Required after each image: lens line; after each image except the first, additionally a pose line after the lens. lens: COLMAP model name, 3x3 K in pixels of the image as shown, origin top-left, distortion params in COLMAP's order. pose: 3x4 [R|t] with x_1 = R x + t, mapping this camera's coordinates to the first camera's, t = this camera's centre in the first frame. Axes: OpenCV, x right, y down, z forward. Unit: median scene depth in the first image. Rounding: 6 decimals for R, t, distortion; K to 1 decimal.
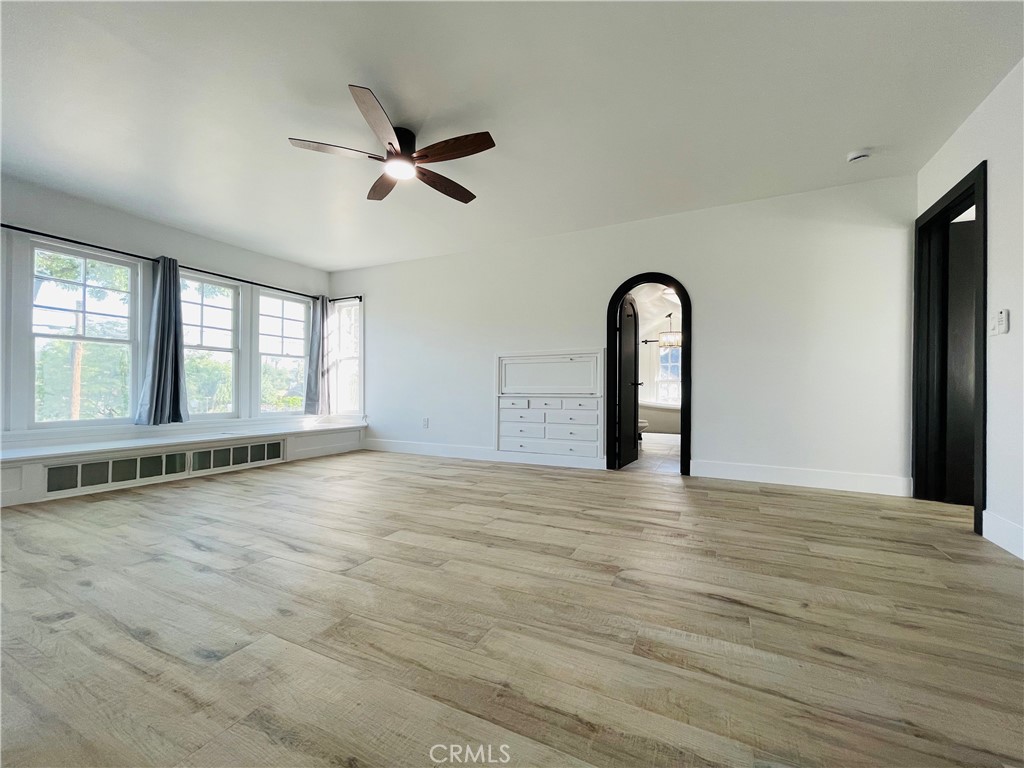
lens RADIAL K [[415.1, 0, 510.7], [0, 415.1, 388.0], [0, 0, 1]] dist [-0.006157, 0.001213]
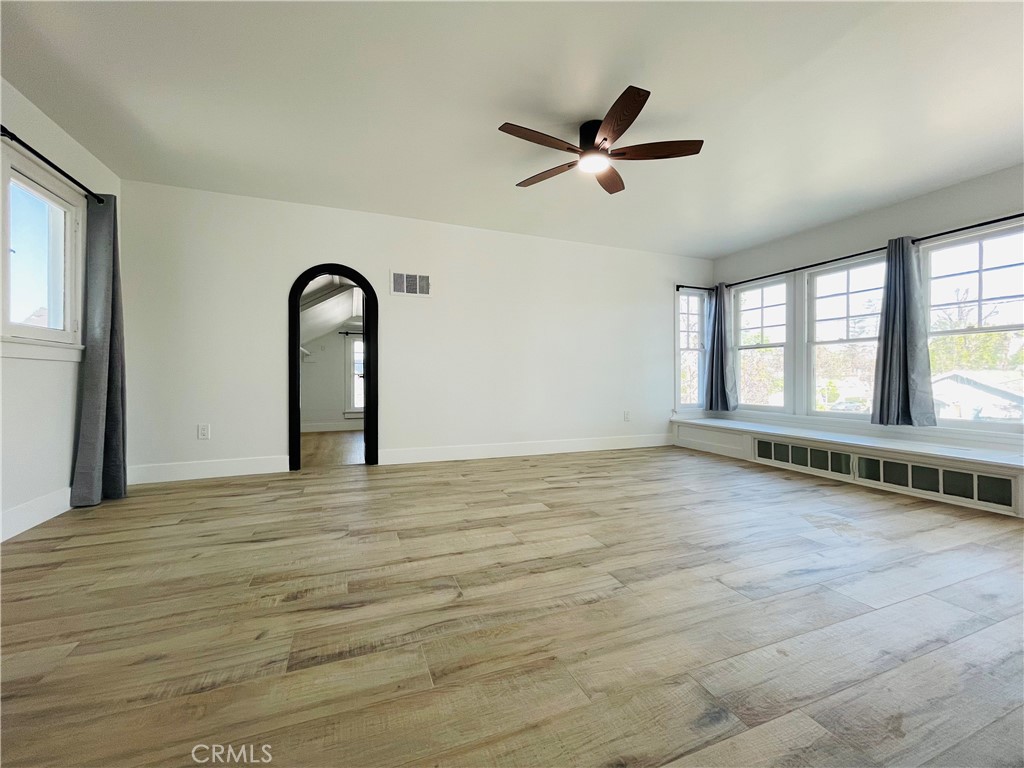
lens RADIAL K [[415.1, 0, 512.7], [0, 415.1, 378.0], [0, 0, 1]] dist [-0.006157, 0.001213]
pose [[-0.666265, -0.008142, -0.745671, 0.618336], [-0.001643, 0.999954, -0.009452, -0.009226], [0.745713, -0.005072, -0.666248, 1.574408]]
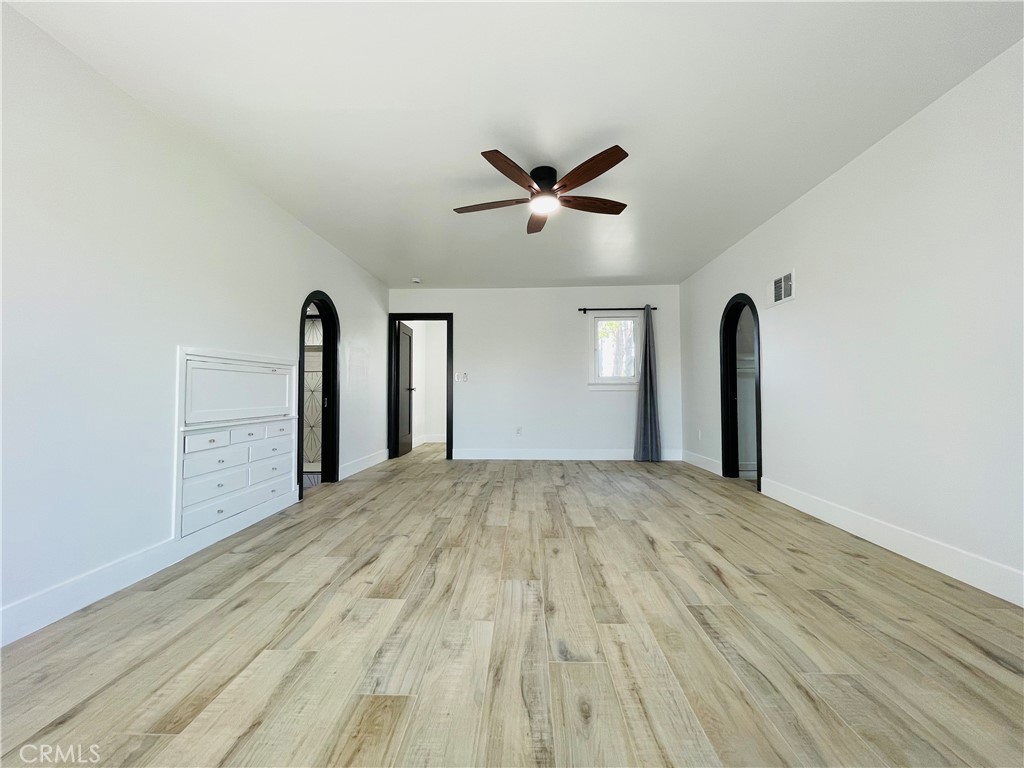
lens RADIAL K [[415.1, 0, 513.5], [0, 415.1, 381.4], [0, 0, 1]] dist [-0.006157, 0.001213]
pose [[-0.418192, 0.021577, 0.908102, -1.230797], [-0.000779, 0.999709, -0.024112, -0.054621], [-0.908358, -0.010791, -0.418054, 1.571784]]
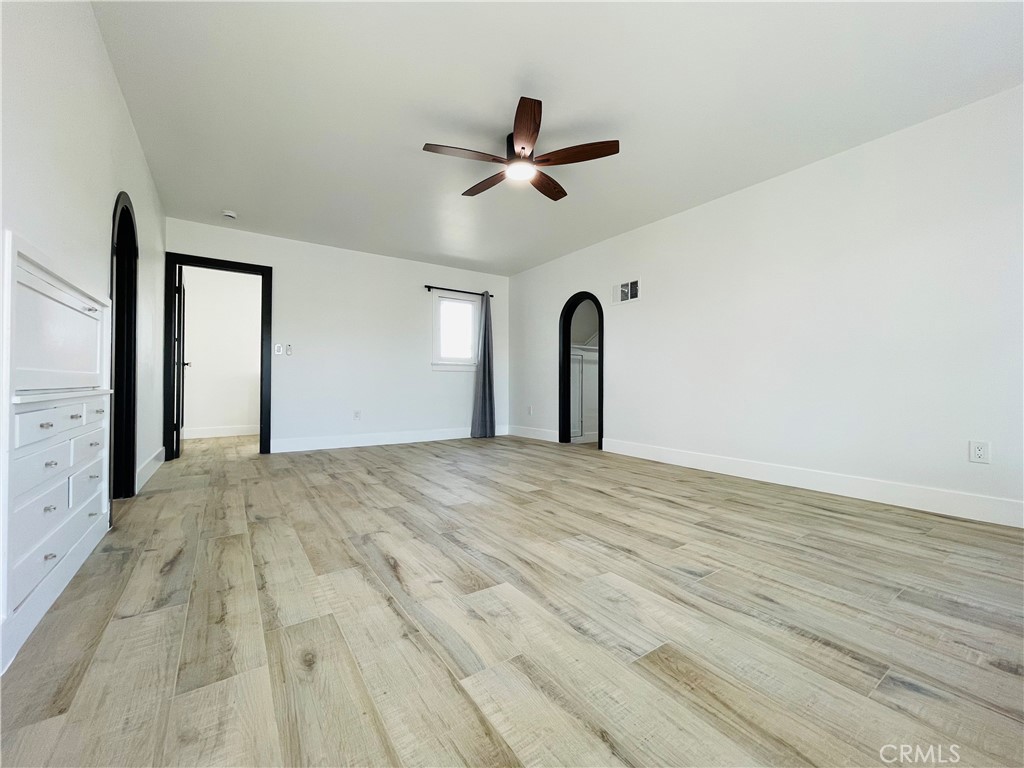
lens RADIAL K [[415.1, 0, 511.8], [0, 415.1, 381.2], [0, 0, 1]] dist [-0.006157, 0.001213]
pose [[-0.877709, -0.006397, 0.479152, -0.780325], [-0.010217, 0.999933, -0.005365, 0.007100], [-0.479085, -0.009605, -0.877716, 2.004762]]
